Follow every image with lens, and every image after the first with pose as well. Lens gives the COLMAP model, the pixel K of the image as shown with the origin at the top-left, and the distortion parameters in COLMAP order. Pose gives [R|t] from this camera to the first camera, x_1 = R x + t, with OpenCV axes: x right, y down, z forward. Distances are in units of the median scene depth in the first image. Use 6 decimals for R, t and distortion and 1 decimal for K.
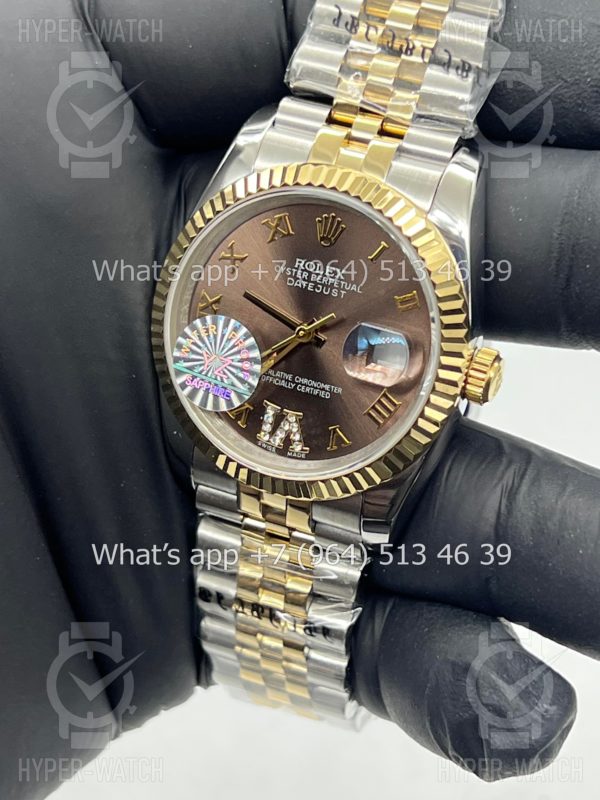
lens RADIAL K [[1800.3, 0, 300.0], [0, 1800.3, 400.0], [0, 0, 1]] dist [0.190749, 0.455531]
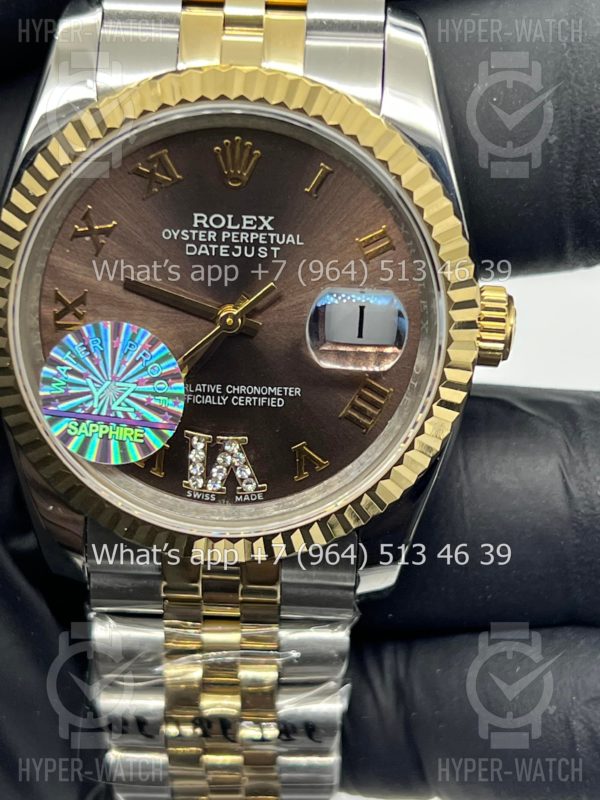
lens RADIAL K [[1800.3, 0, 300.0], [0, 1800.3, 400.0], [0, 0, 1]] dist [0.190749, 0.455531]
pose [[0.926095, -0.227098, 0.301287, -0.182069], [0.214389, 0.973859, 0.075067, -0.052754], [-0.310458, -0.004927, 0.950574, 0.348431]]
